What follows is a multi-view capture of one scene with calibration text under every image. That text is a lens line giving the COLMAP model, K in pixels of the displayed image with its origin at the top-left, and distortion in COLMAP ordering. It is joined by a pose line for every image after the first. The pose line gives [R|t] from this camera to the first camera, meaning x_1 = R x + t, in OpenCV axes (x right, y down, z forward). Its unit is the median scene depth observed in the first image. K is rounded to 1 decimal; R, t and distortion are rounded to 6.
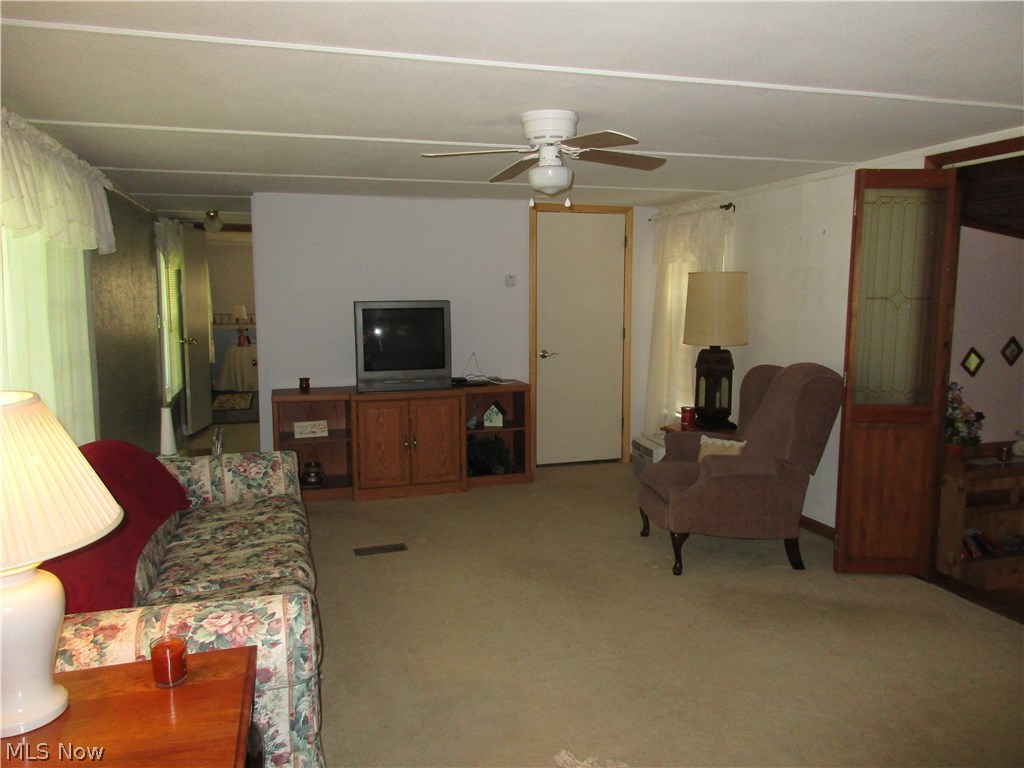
lens RADIAL K [[755.5, 0, 515.0], [0, 755.5, 383.3], [0, 0, 1]] dist [-0.011368, -0.002014]
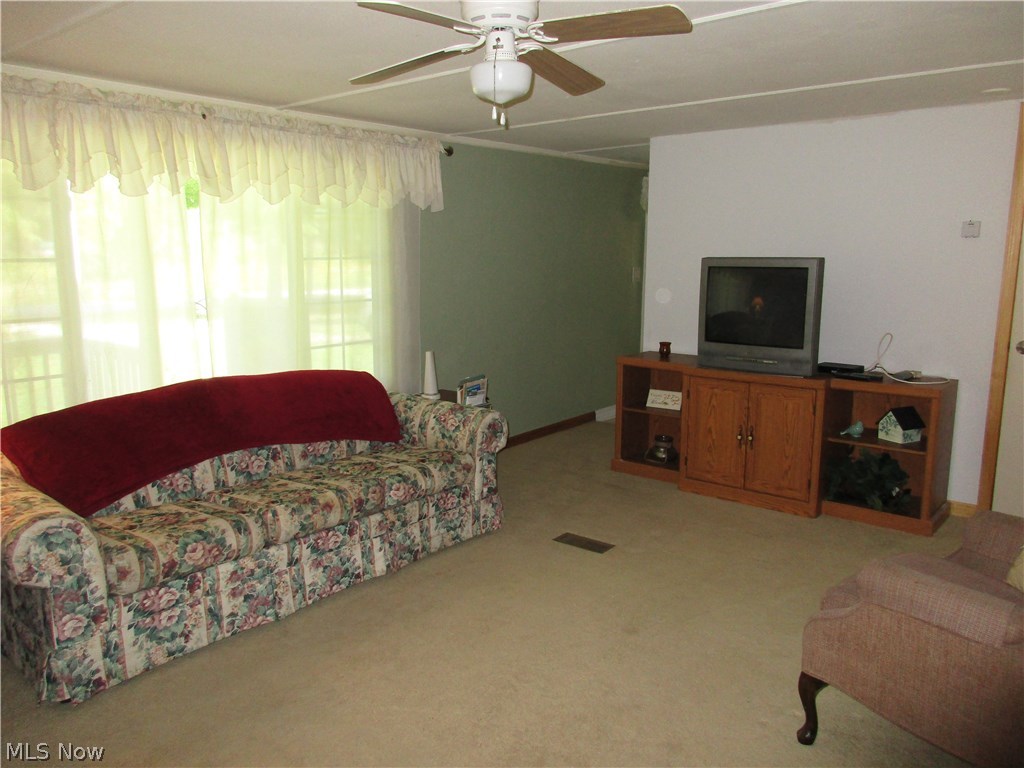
lens RADIAL K [[755.5, 0, 515.0], [0, 755.5, 383.3], [0, 0, 1]] dist [-0.011368, -0.002014]
pose [[0.550383, 0.151131, -0.821120, 0.375130], [-0.102595, 0.988269, 0.113127, -0.042457], [0.828584, 0.021980, 0.559432, 0.354783]]
